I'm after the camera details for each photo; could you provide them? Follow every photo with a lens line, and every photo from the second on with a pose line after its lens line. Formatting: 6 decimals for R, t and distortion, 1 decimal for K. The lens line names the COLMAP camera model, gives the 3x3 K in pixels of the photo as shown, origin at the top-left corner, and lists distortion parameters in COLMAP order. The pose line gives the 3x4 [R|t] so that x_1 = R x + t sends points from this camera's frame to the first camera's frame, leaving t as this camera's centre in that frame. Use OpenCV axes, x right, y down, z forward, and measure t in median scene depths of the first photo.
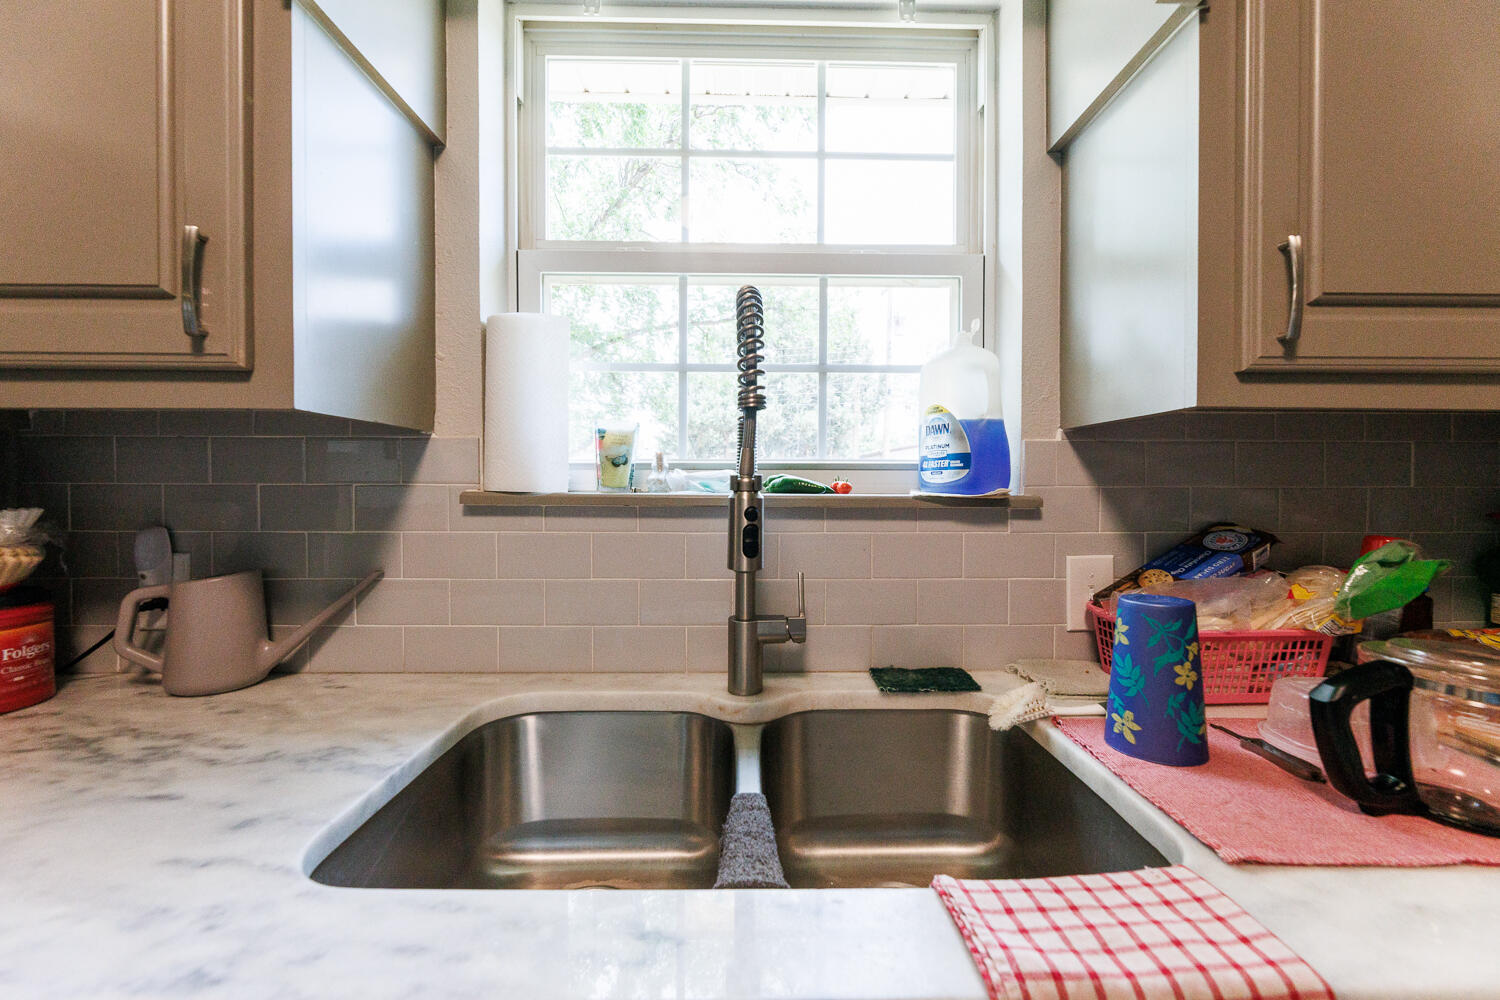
lens RADIAL K [[617.1, 0, 753.1], [0, 617.1, 492.8], [0, 0, 1]] dist [-0.000876, 0.000212]
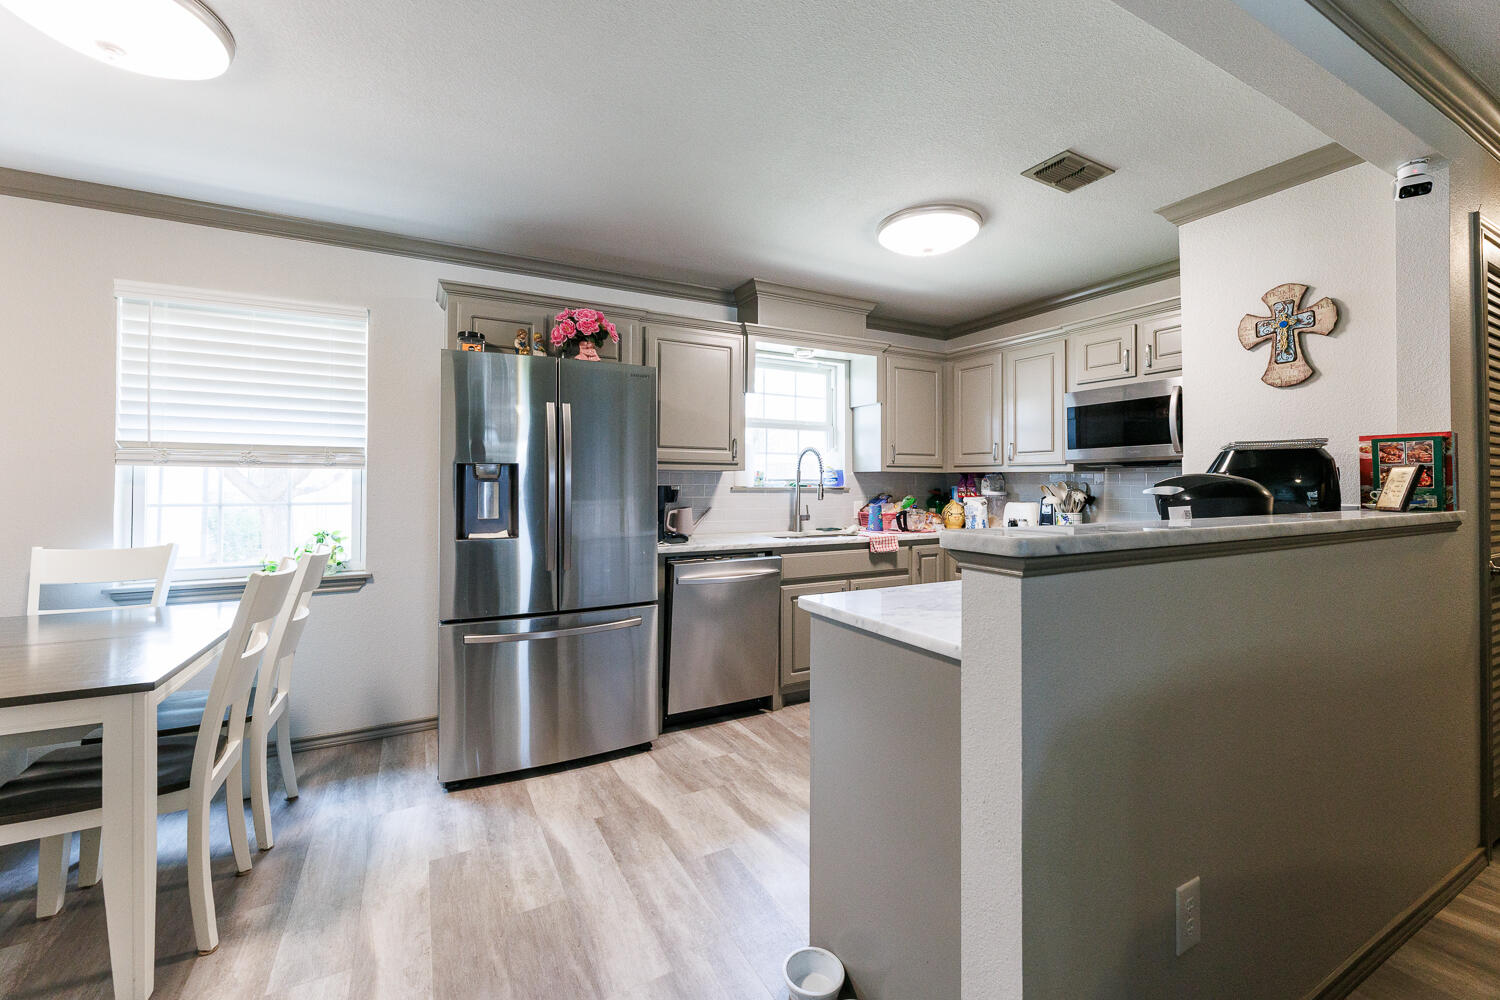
lens RADIAL K [[617.1, 0, 745.3], [0, 617.1, 473.6], [0, 0, 1]] dist [-0.000876, 0.000212]
pose [[0.891260, 0.007631, 0.453428, -2.238161], [0.002746, 0.999749, -0.022222, 0.003195], [-0.453484, 0.021051, 0.891016, -2.636376]]
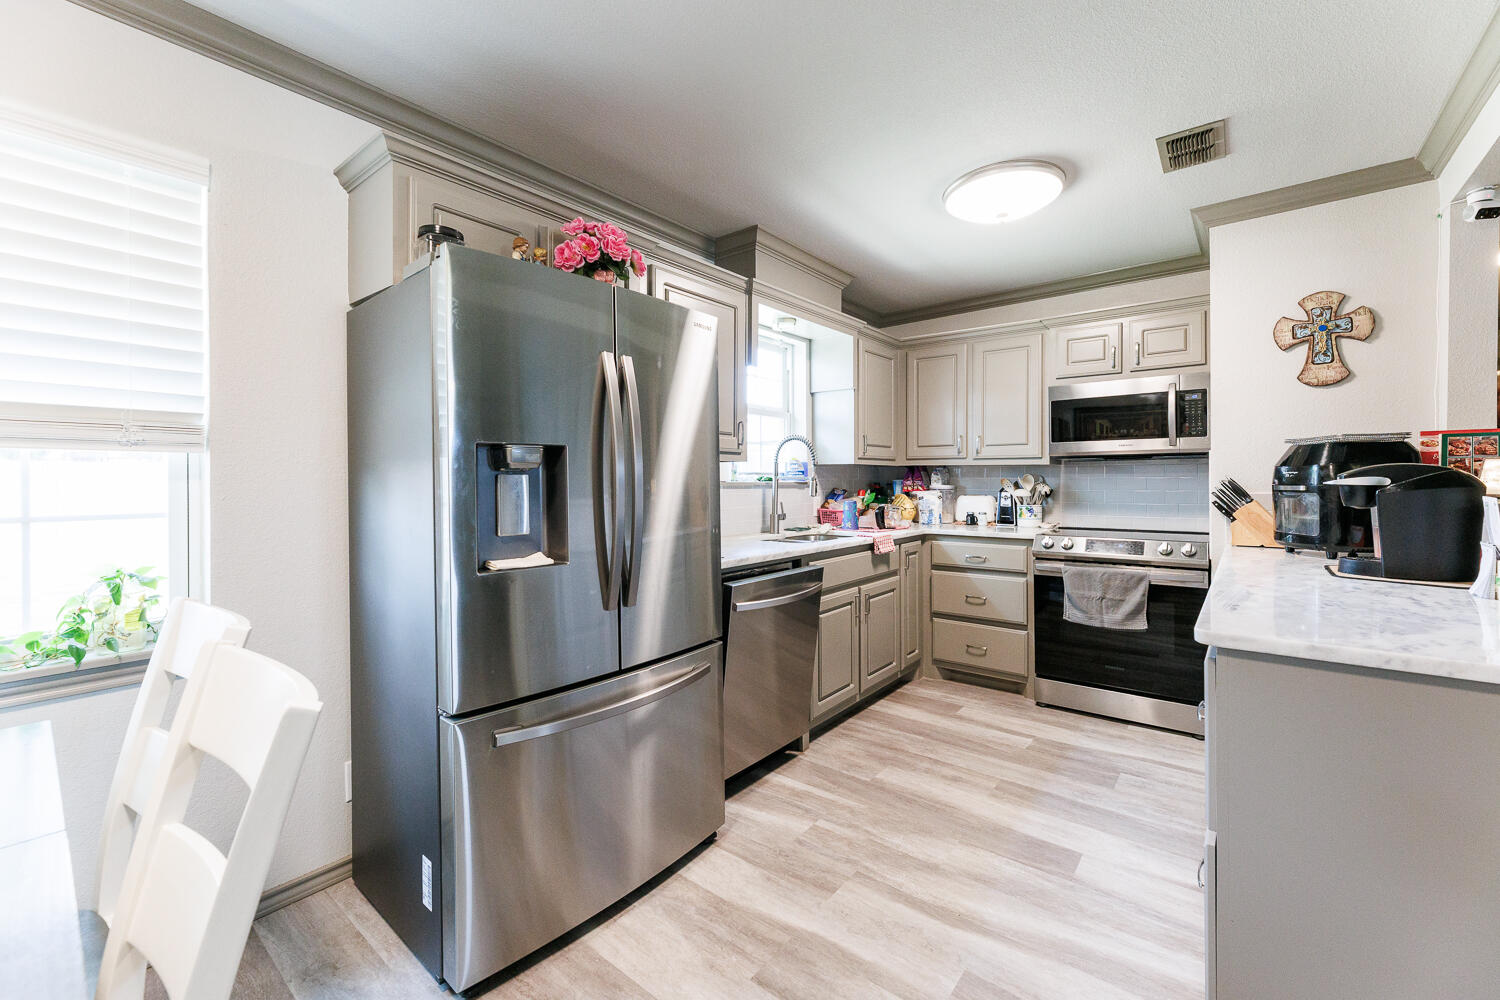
lens RADIAL K [[617.1, 0, 745.7], [0, 617.1, 481.8], [0, 0, 1]] dist [-0.000876, 0.000212]
pose [[0.647903, -0.006211, 0.761698, -2.872420], [0.009547, 0.999954, 0.000033, 0.001069], [-0.761663, 0.007251, 0.647932, -1.257242]]
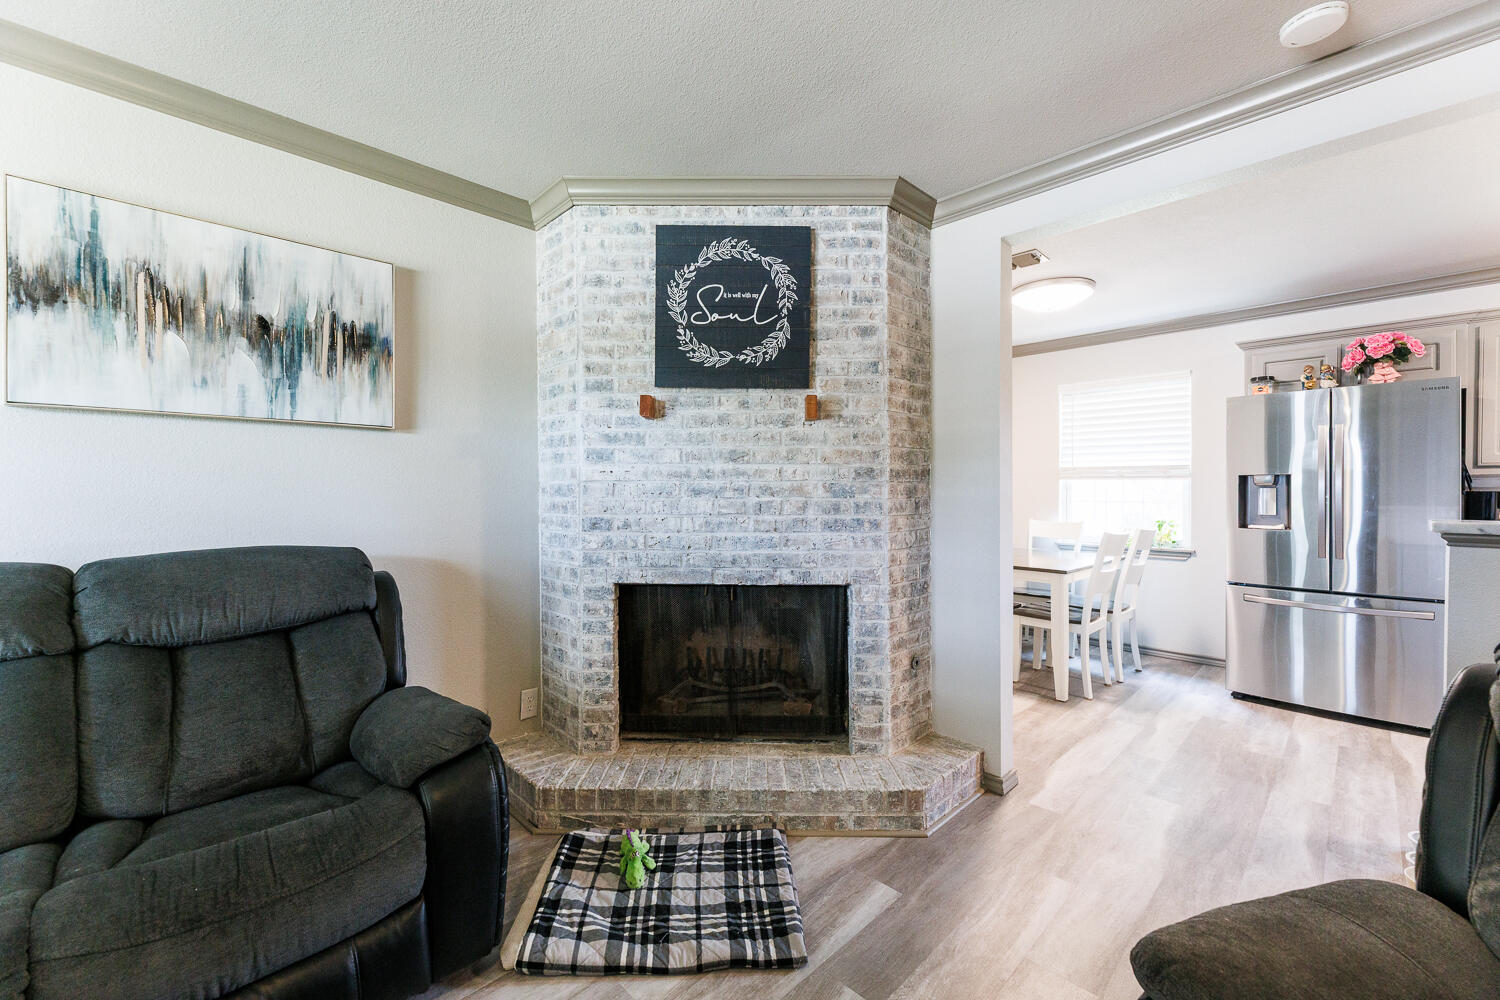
lens RADIAL K [[617.1, 0, 751.7], [0, 617.1, 495.0], [0, 0, 1]] dist [-0.000876, 0.000212]
pose [[0.689512, 0.004404, -0.724260, -1.458377], [-0.001345, 0.999988, 0.004800, 0.004326], [0.724273, -0.002335, 0.689510, -4.539702]]
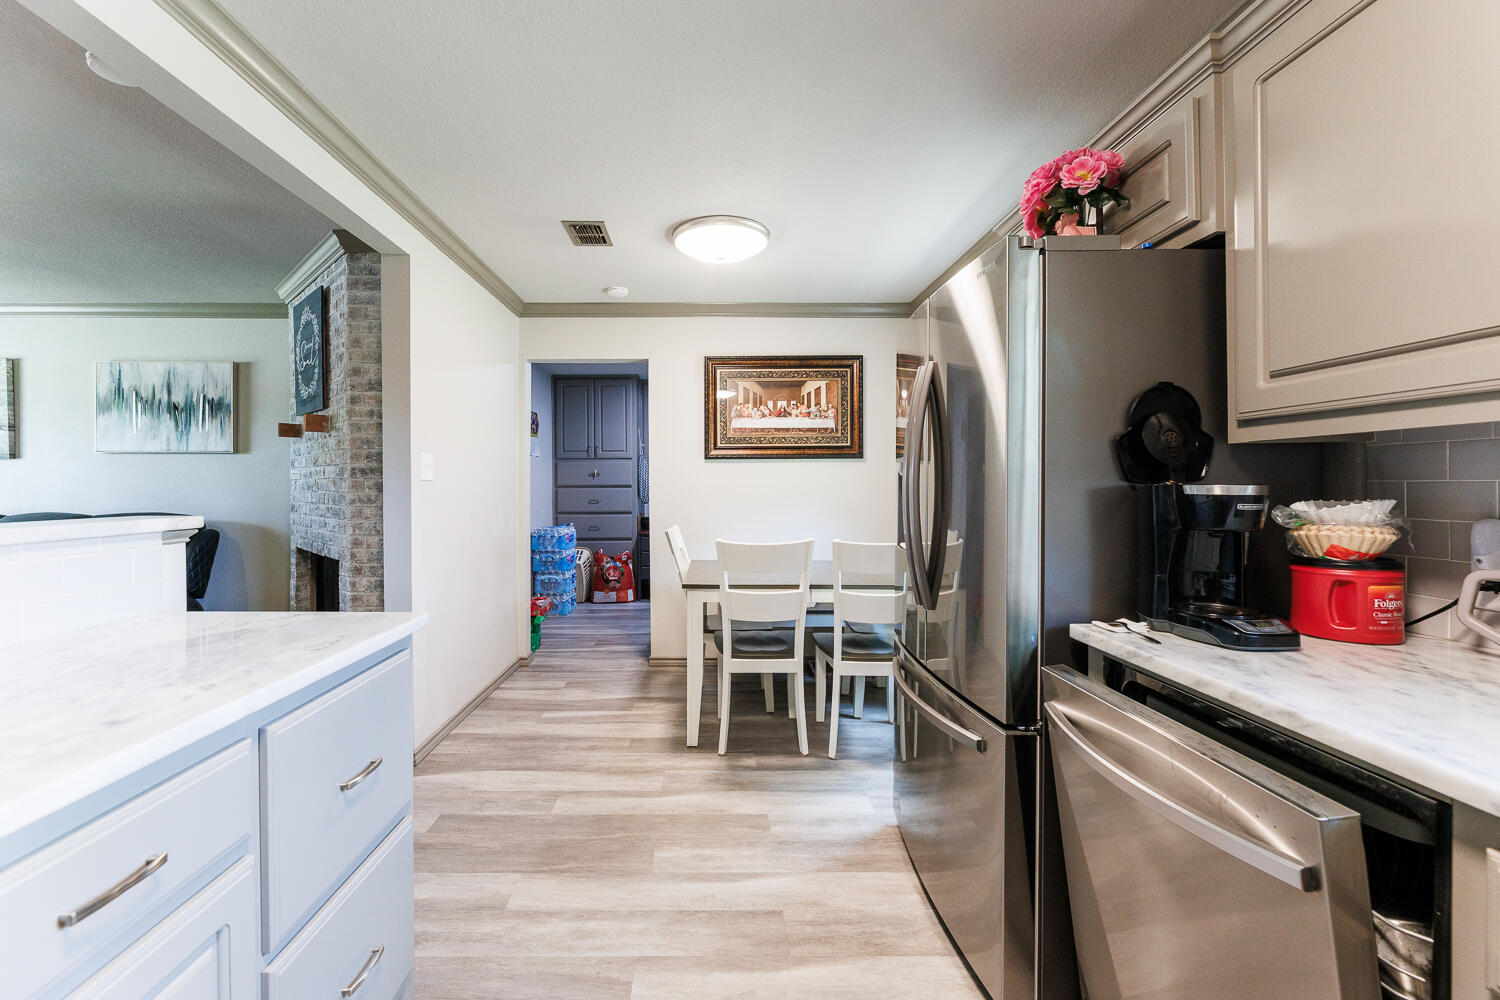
lens RADIAL K [[617.1, 0, 707.5], [0, 617.1, 485.3], [0, 0, 1]] dist [-0.000876, 0.000212]
pose [[-0.016604, -0.002617, -0.999859, 0.190744], [-0.002420, 0.999994, -0.002577, 0.000558], [0.999859, 0.002377, -0.016610, -0.431728]]
